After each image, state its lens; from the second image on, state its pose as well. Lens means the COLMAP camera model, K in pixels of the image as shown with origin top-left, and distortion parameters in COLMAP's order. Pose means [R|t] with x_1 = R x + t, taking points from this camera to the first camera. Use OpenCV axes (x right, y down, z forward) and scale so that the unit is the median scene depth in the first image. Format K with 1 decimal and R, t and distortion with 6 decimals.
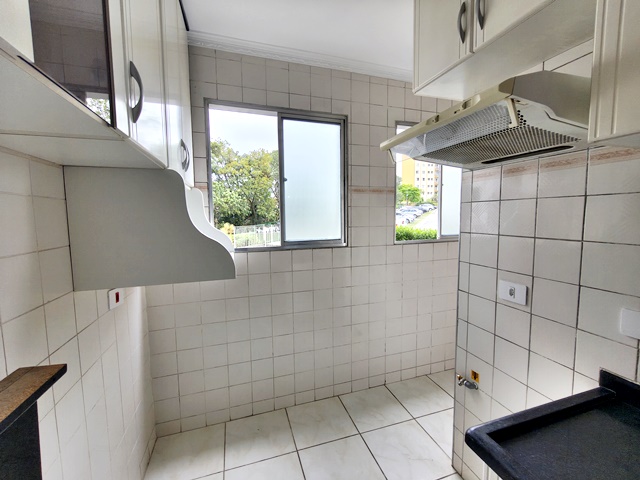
lens RADIAL K [[273.1, 0, 320.2], [0, 273.1, 238.1], [0, 0, 1]] dist [0.002512, -0.001626]
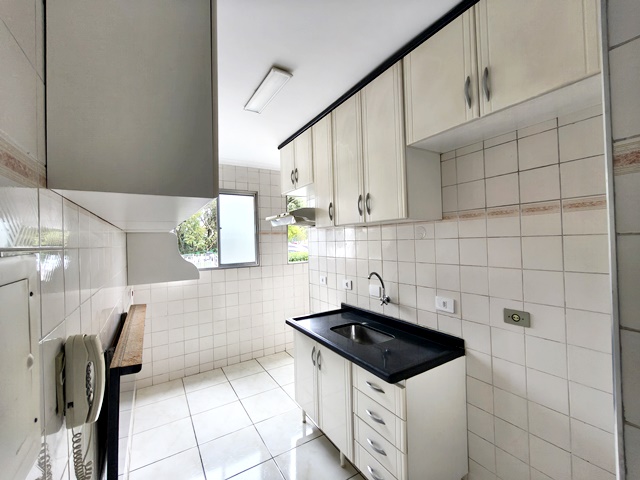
lens RADIAL K [[273.1, 0, 321.2], [0, 273.1, 238.7], [0, 0, 1]] dist [0.002512, -0.001626]
pose [[0.969786, -0.013858, 0.243562, 0.065152], [0.037148, 0.995131, -0.091293, 0.033196], [-0.241111, 0.097582, 0.965579, -0.795611]]
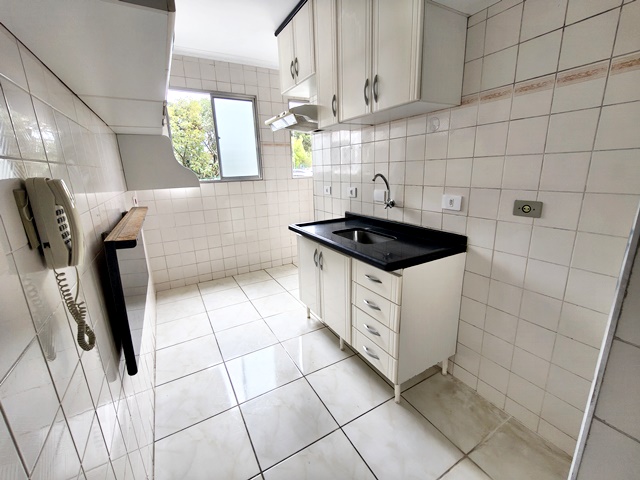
lens RADIAL K [[273.1, 0, 321.3], [0, 273.1, 238.1], [0, 0, 1]] dist [0.002512, -0.001626]
pose [[0.977396, -0.069862, 0.199540, 0.096477], [0.037259, 0.985972, 0.162699, 0.129446], [-0.208108, -0.151586, 0.966288, -0.764687]]
